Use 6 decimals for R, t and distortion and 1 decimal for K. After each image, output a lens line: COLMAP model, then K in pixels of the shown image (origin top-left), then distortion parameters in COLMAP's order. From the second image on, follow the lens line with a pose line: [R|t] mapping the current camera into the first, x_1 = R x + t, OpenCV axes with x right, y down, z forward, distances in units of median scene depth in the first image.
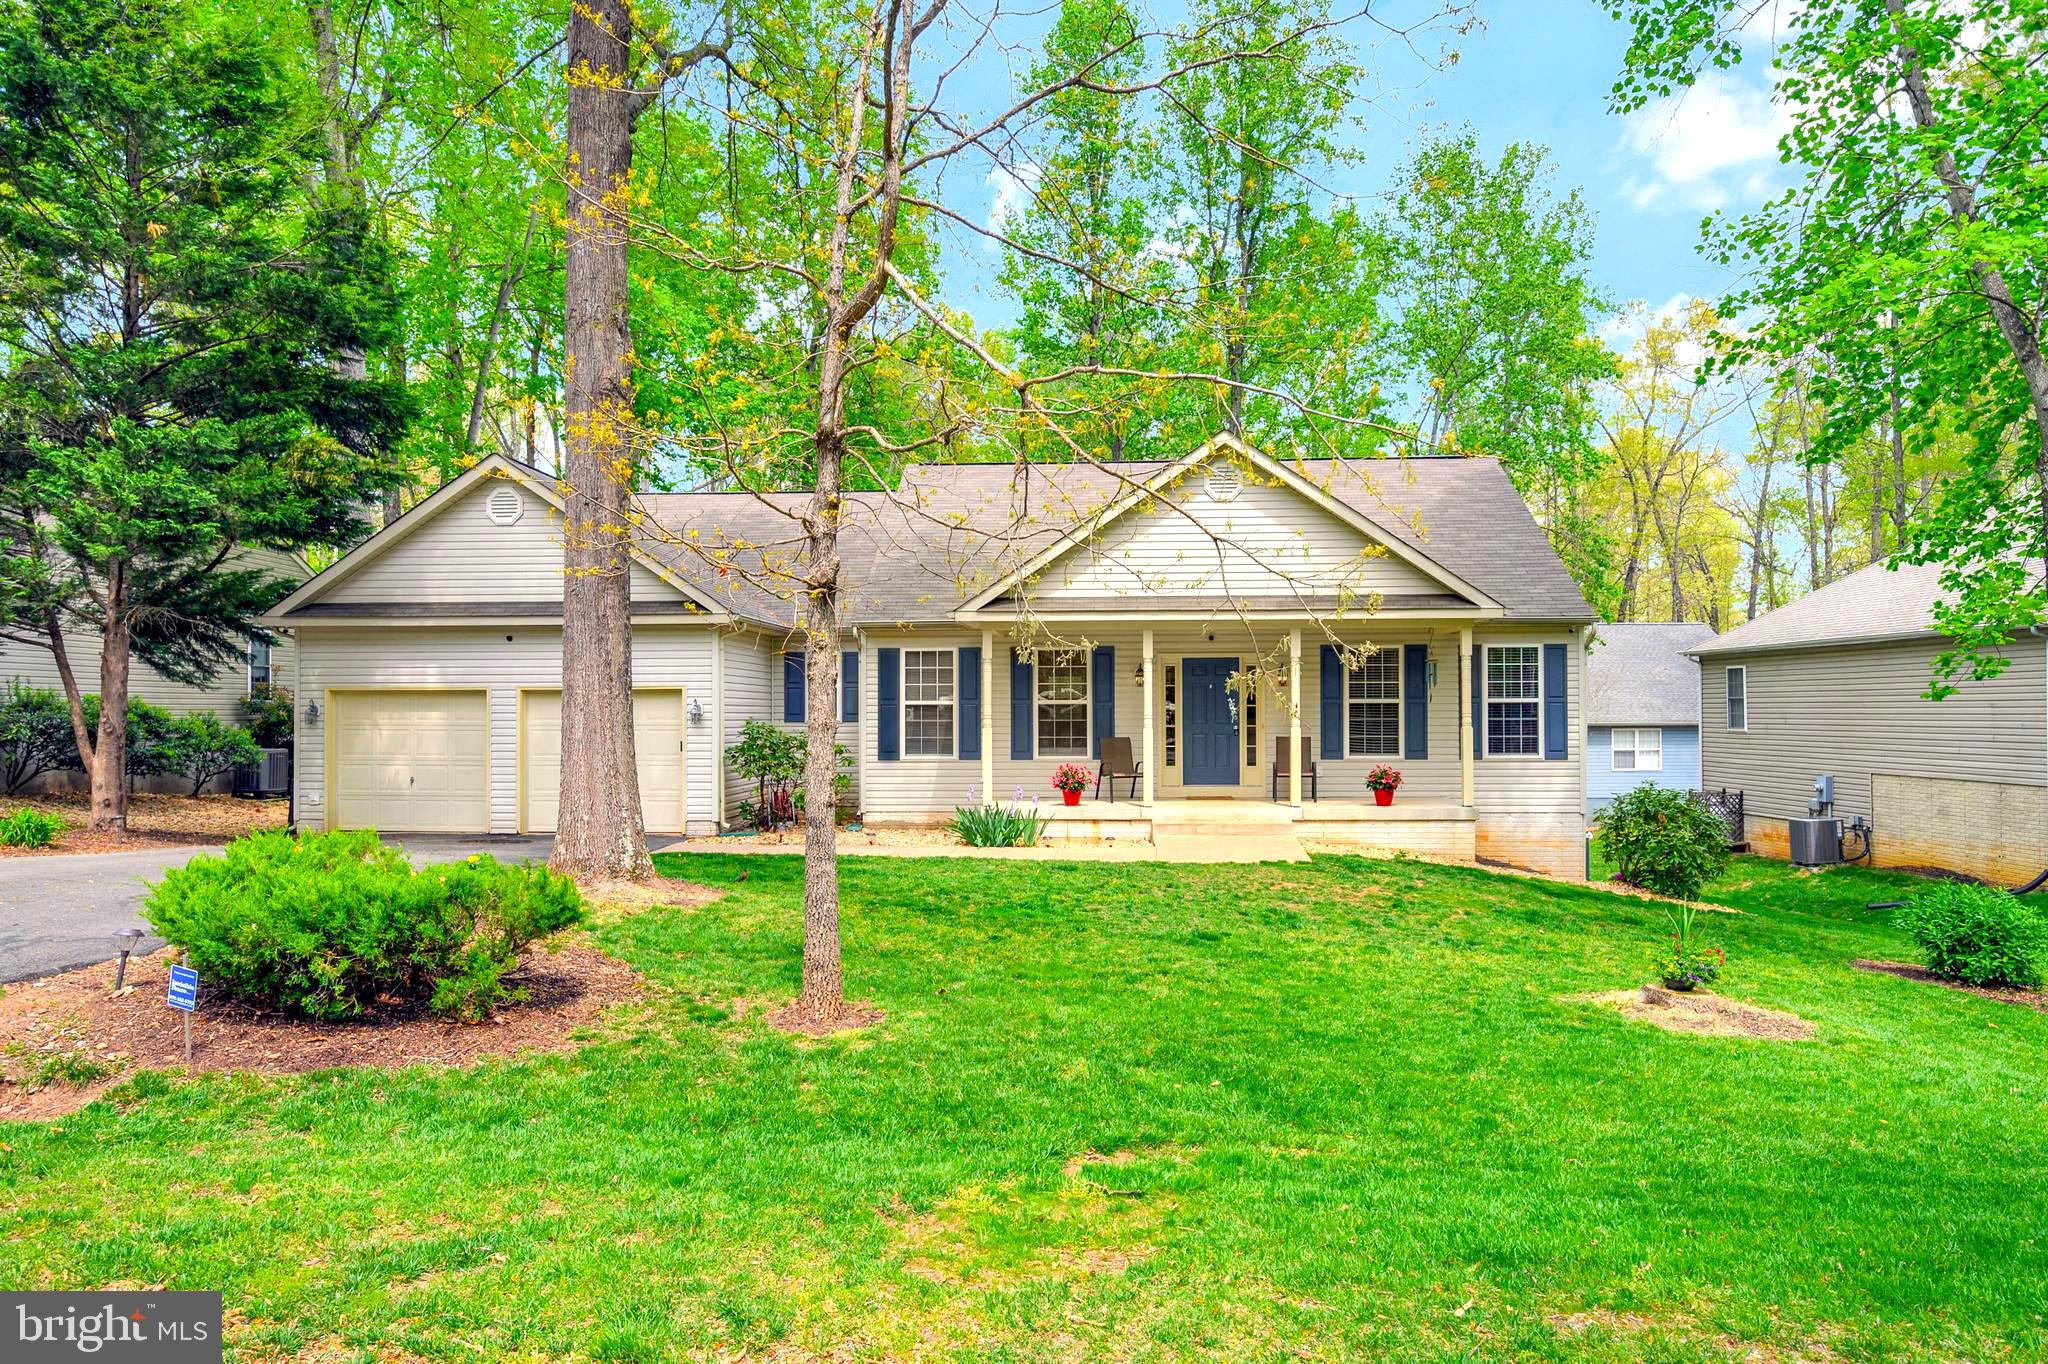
lens RADIAL K [[1243.2, 0, 1024.0], [0, 1243.2, 682.0], [0, 0, 1]] dist [0.000579, 0.000336]
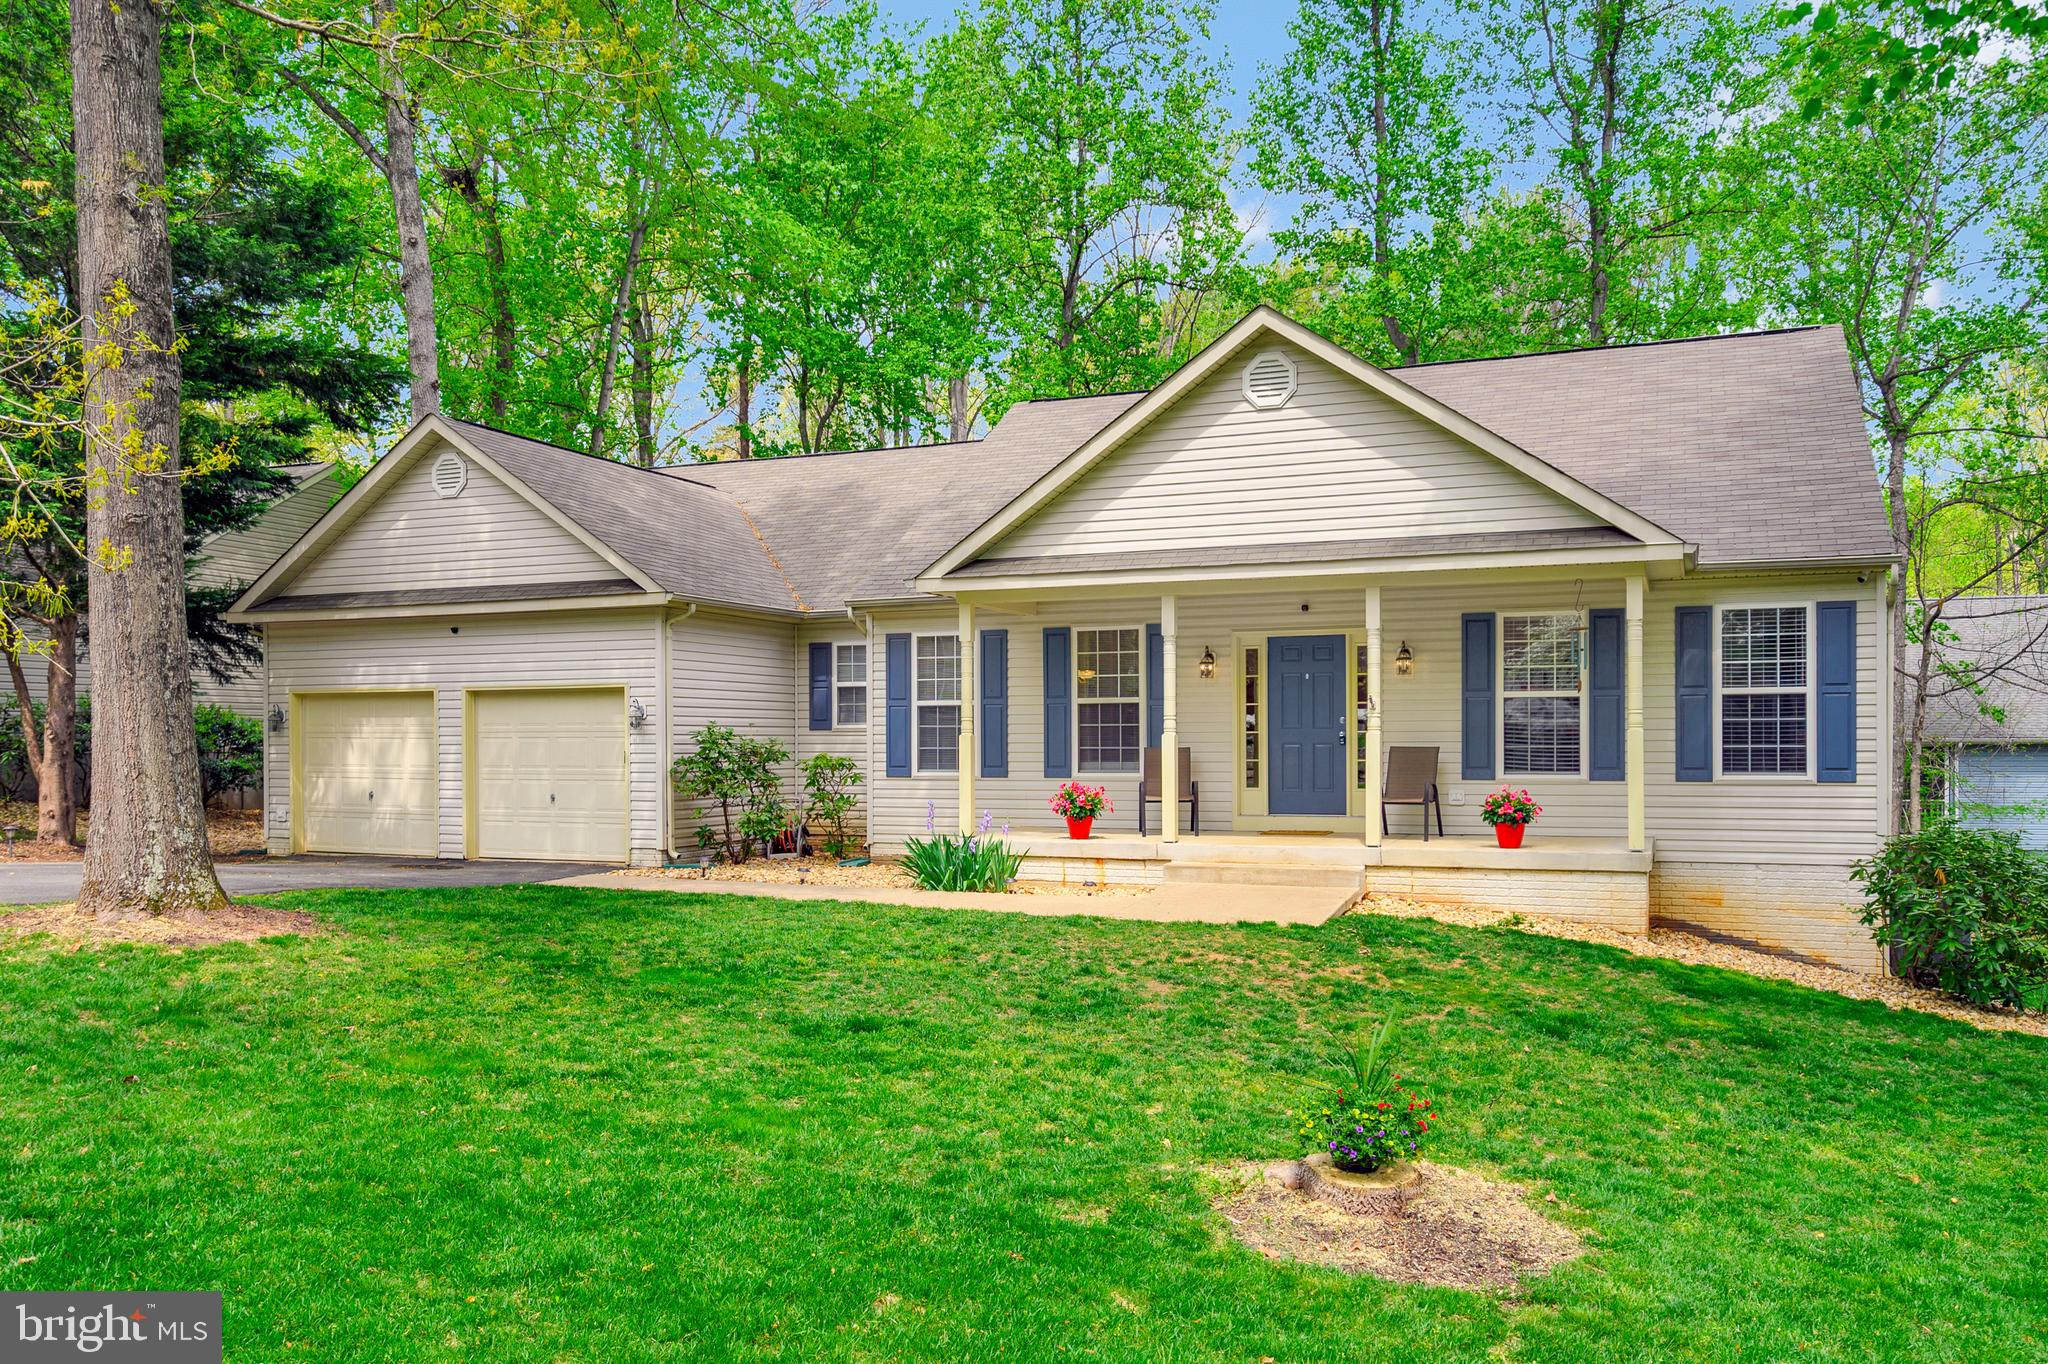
lens RADIAL K [[1483.4, 0, 1024.3], [0, 1483.4, 724.4], [0, 0, 1]] dist [-0.002276, -0.001757]
pose [[0.950995, -0.004143, -0.309178, 0.271389], [0.009356, 0.999838, 0.015379, 0.017377], [0.309065, -0.017518, 0.950880, 0.150984]]
